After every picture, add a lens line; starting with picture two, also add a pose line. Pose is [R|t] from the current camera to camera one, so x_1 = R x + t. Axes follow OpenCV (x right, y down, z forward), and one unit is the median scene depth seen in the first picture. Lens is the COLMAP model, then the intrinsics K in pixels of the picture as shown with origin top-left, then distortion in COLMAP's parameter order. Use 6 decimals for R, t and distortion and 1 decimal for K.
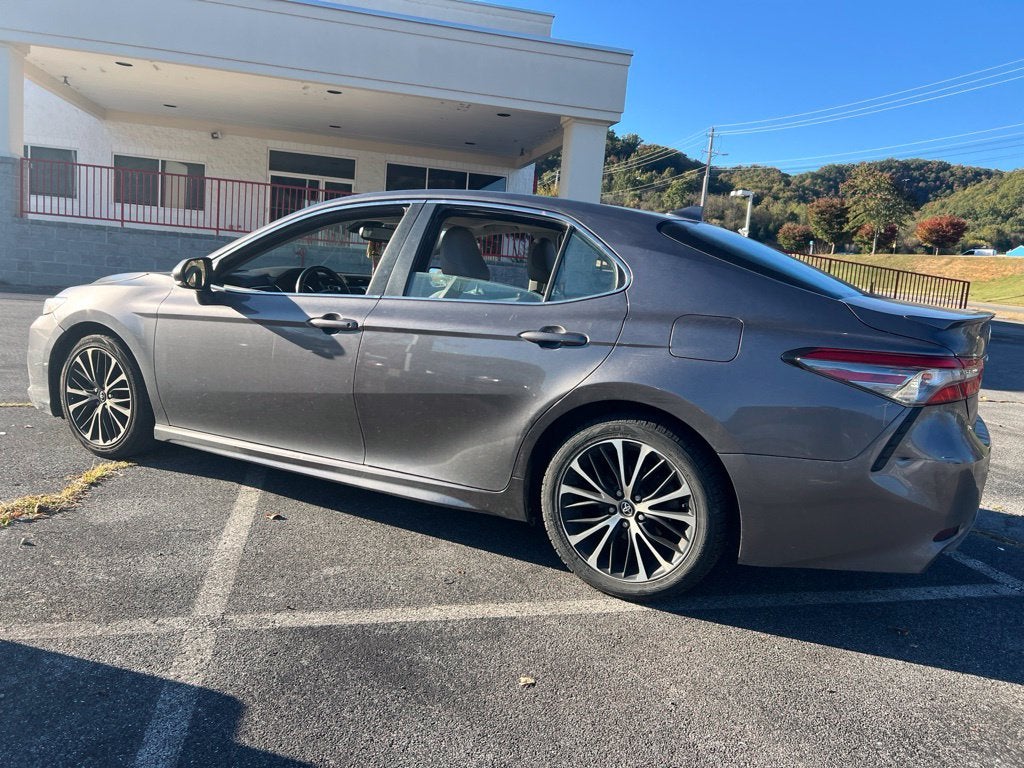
lens RADIAL K [[774.4, 0, 509.9], [0, 774.4, 368.4], [0, 0, 1]] dist [0.048586, -0.050145]
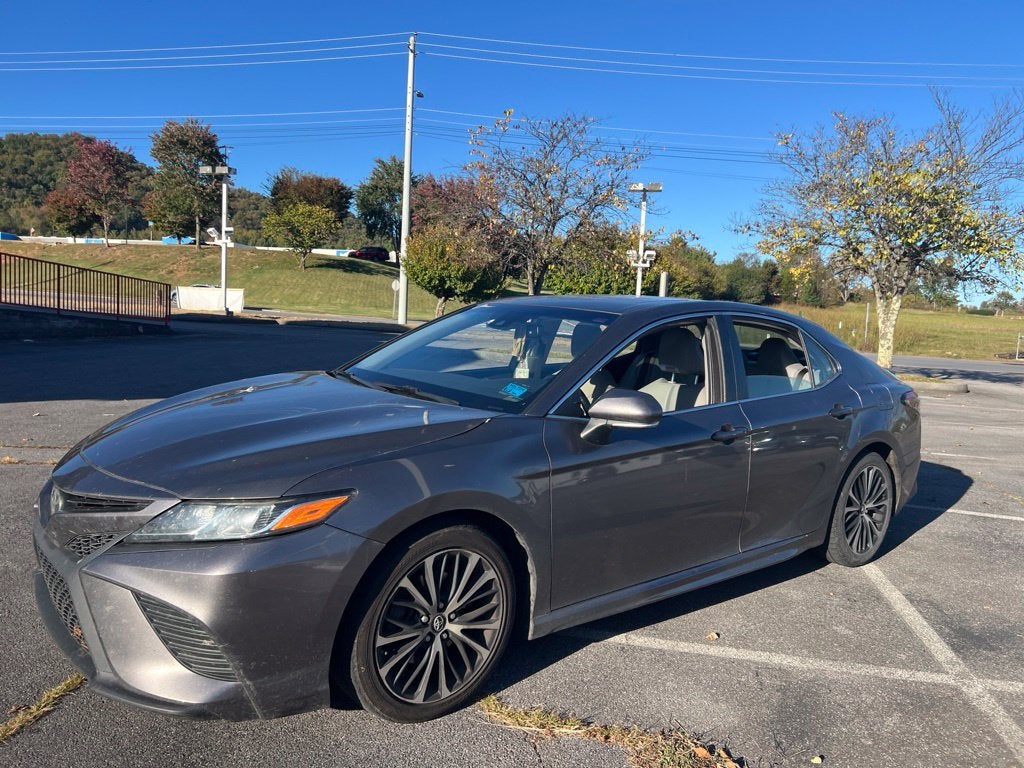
lens RADIAL K [[774.4, 0, 516.6], [0, 774.4, 379.3], [0, 0, 1]] dist [0.048586, -0.050145]
pose [[0.379646, -0.139278, 0.914588, -1.331390], [0.101394, 0.988911, 0.108508, -0.283416], [-0.919559, 0.051539, 0.389558, 0.867111]]
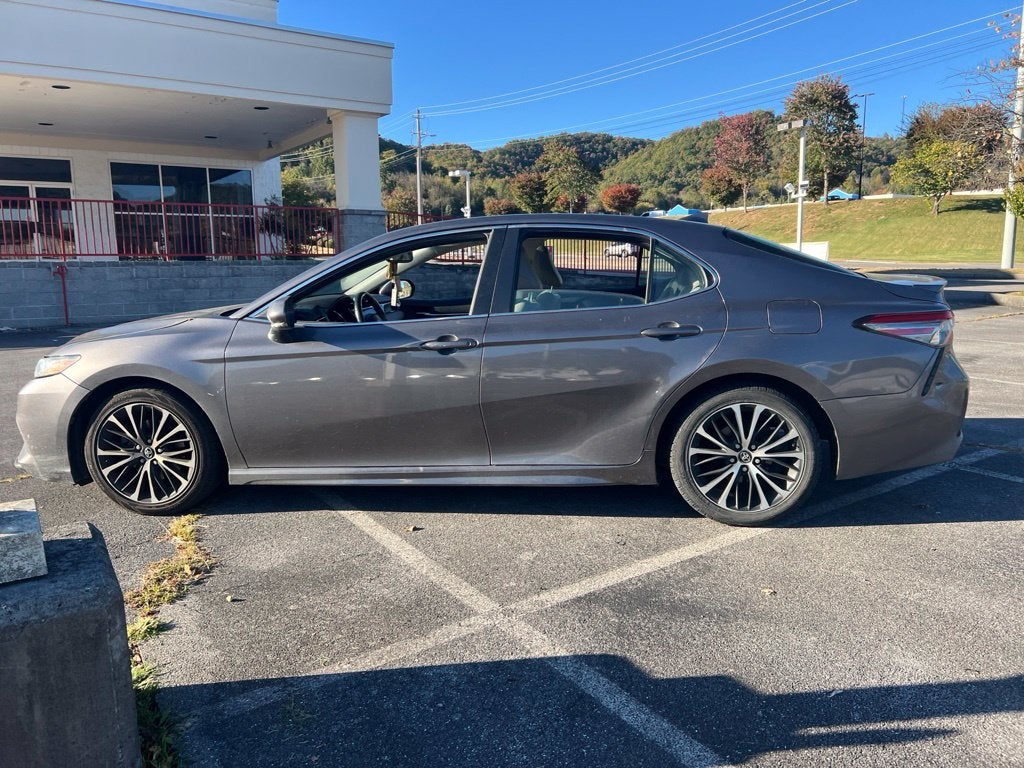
lens RADIAL K [[774.4, 0, 517.4], [0, 774.4, 371.5], [0, 0, 1]] dist [0.048586, -0.050145]
pose [[0.926420, -0.142662, 0.348416, -0.535646], [0.133458, 0.989771, 0.050413, -0.063392], [-0.352045, -0.000205, 0.935983, -0.061535]]
